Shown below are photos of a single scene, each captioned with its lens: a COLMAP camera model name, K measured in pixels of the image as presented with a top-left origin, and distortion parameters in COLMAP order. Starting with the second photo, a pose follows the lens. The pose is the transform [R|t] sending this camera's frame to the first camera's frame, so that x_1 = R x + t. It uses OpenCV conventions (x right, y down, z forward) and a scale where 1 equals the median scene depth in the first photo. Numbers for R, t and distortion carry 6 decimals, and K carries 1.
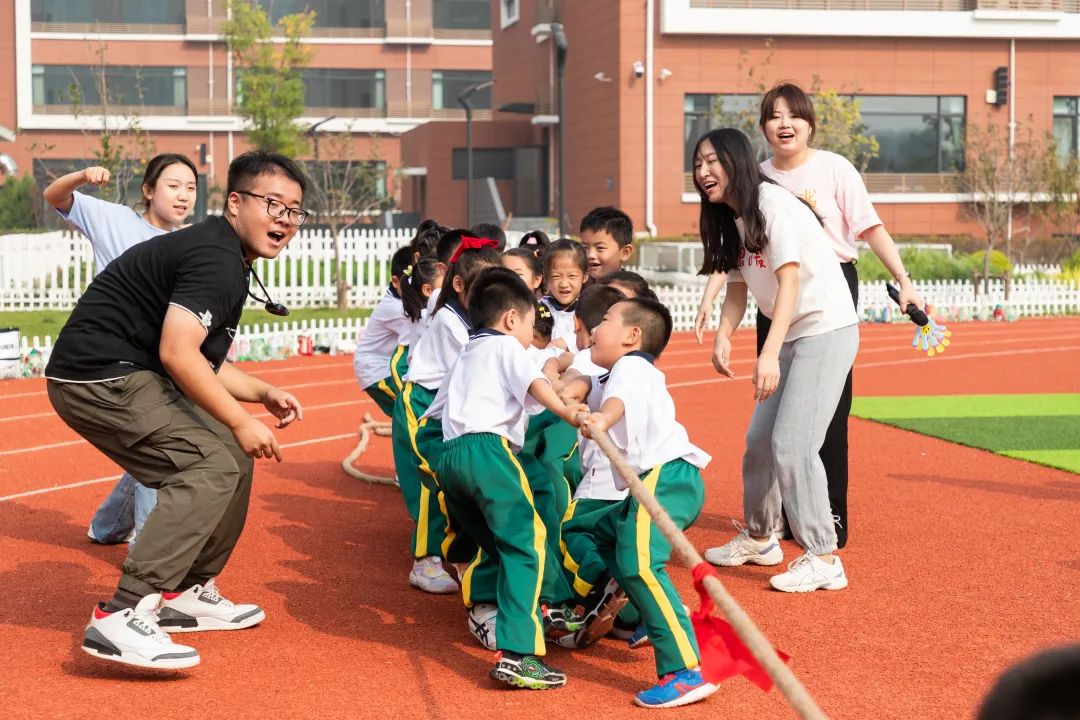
lens RADIAL K [[2141.5, 0, 544.0], [0, 2141.5, 360.5], [0, 0, 1]] dist [0.037324, 0.083958]
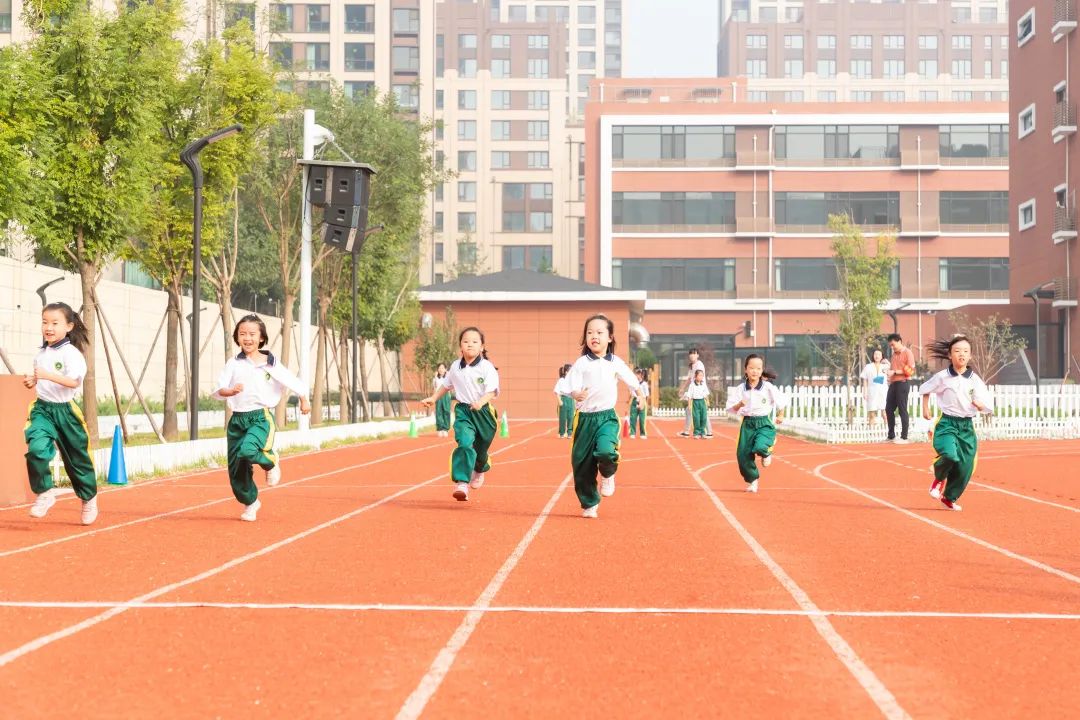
lens RADIAL K [[2141.5, 0, 544.0], [0, 2141.5, 360.5], [0, 0, 1]] dist [0.037324, 0.083958]
pose [[0.979574, -0.001588, -0.201076, -0.028880], [-0.014369, 0.996860, -0.077870, 0.017589], [0.200569, 0.079168, 0.976476, -0.208329]]
